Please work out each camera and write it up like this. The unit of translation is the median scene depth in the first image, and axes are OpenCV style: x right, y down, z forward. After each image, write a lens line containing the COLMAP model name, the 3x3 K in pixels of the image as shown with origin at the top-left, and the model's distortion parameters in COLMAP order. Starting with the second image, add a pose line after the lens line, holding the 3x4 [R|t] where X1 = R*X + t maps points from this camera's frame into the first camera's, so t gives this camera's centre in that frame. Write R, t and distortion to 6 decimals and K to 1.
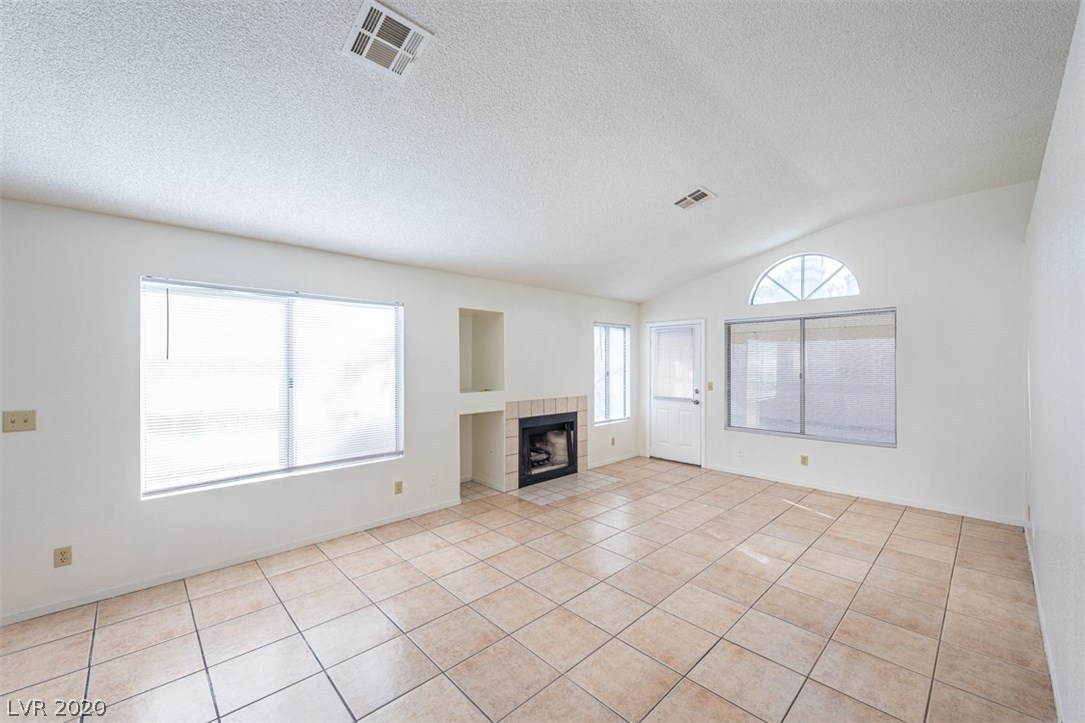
lens RADIAL K [[424.7, 0, 543.3], [0, 424.7, 370.6], [0, 0, 1]] dist [0.007812, -0.000243]
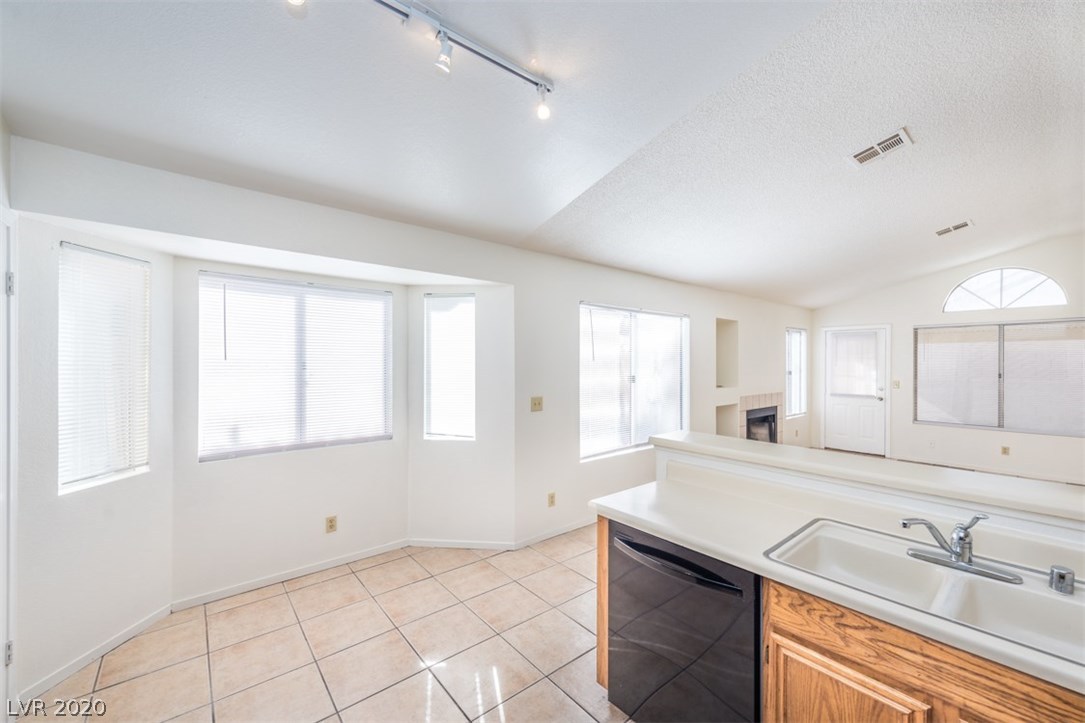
lens RADIAL K [[421.9, 0, 545.6], [0, 421.9, 366.7], [0, 0, 1]] dist [0.020671, -0.007882]
pose [[0.998081, 0.002708, -0.061859, -0.533655], [-0.003162, 0.999969, -0.007237, 0.001046], [0.061837, 0.007419, 0.998059, -0.205752]]
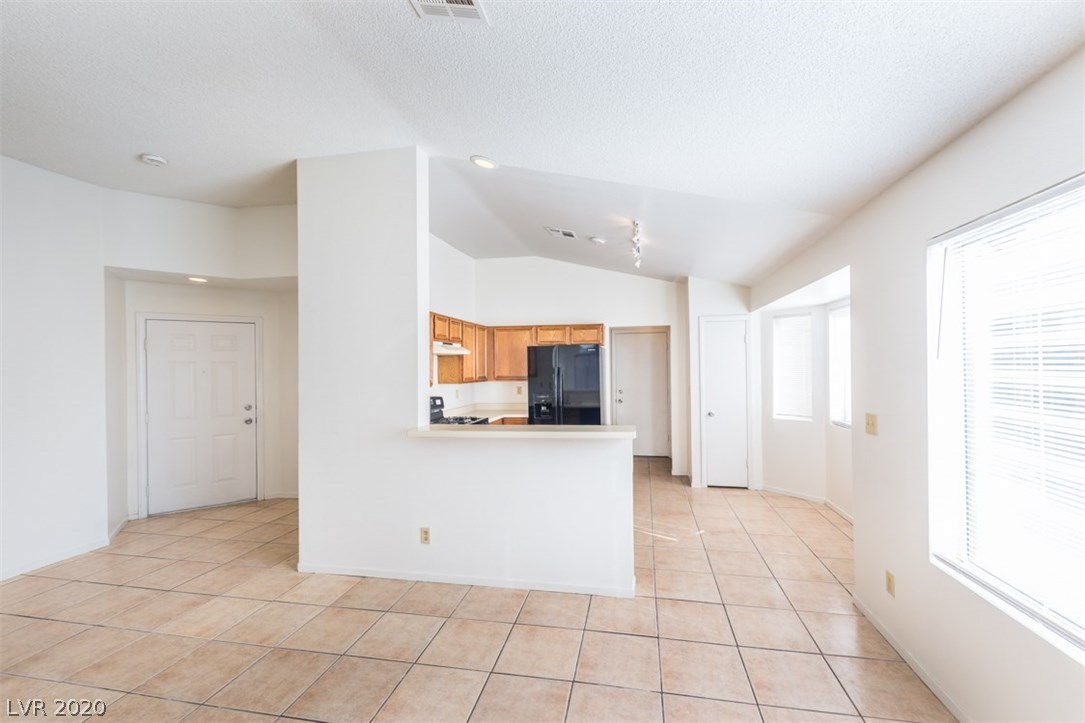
lens RADIAL K [[430.6, 0, 545.9], [0, 430.6, 365.1], [0, 0, 1]] dist [0.003693, 0.000013]
pose [[-0.818456, 0.011290, -0.574459, -0.015363], [0.007246, 0.999930, 0.009328, -0.014999], [0.574524, 0.003472, -0.818480, 0.665138]]
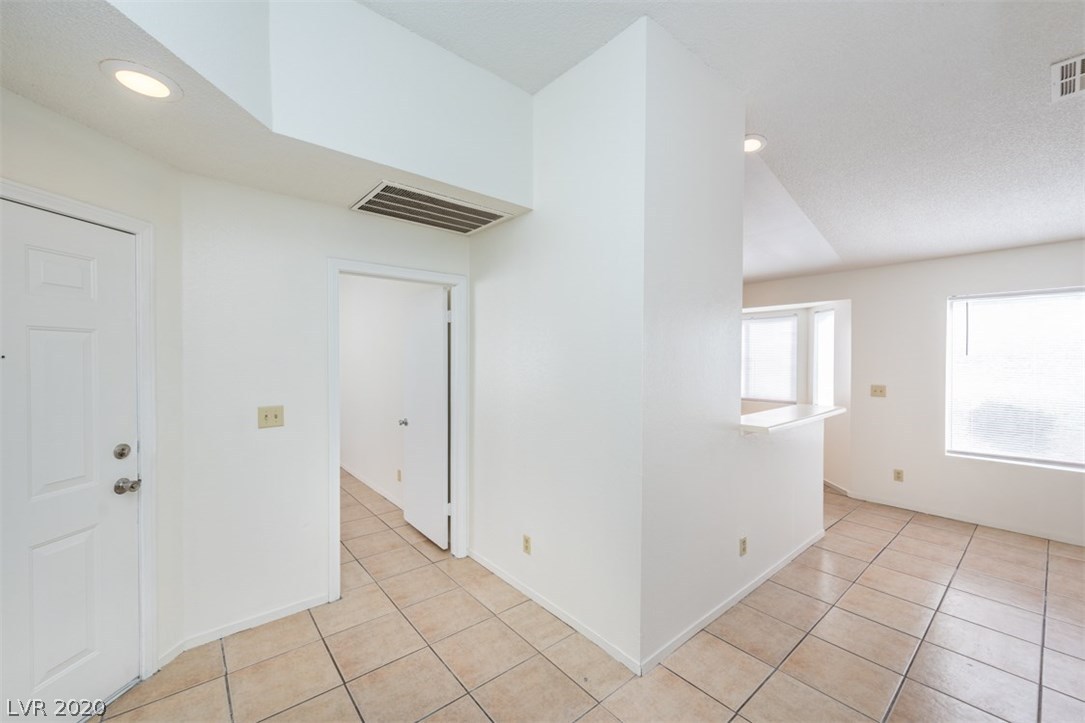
lens RADIAL K [[434.0, 0, 543.0], [0, 434.0, 358.2], [0, 0, 1]] dist [0.021868, 0.000028]
pose [[-0.062096, 0.003115, -0.998065, 0.332225], [-0.014834, 0.999882, 0.004044, -0.001993], [0.997960, 0.015056, -0.062042, -0.134952]]
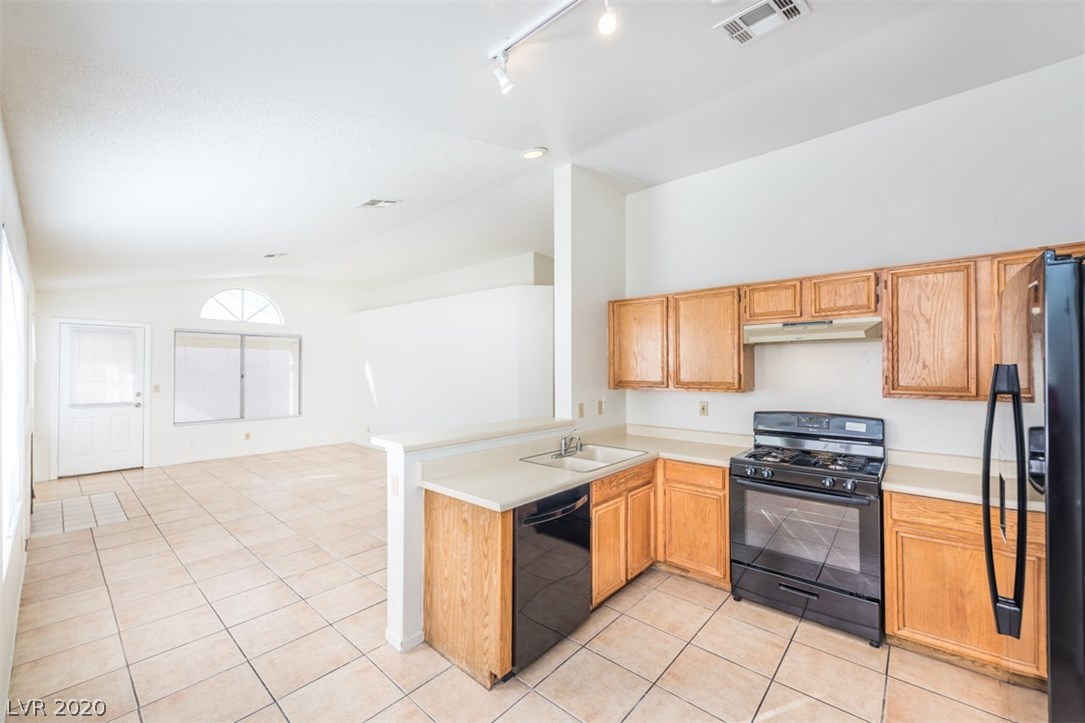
lens RADIAL K [[430.6, 0, 545.9], [0, 430.6, 365.1], [0, 0, 1]] dist [0.003693, 0.000013]
pose [[-0.094060, 0.007829, 0.995536, -0.894099], [0.012947, 0.999894, -0.006640, -0.001429], [-0.995482, 0.012264, -0.094152, 0.156405]]
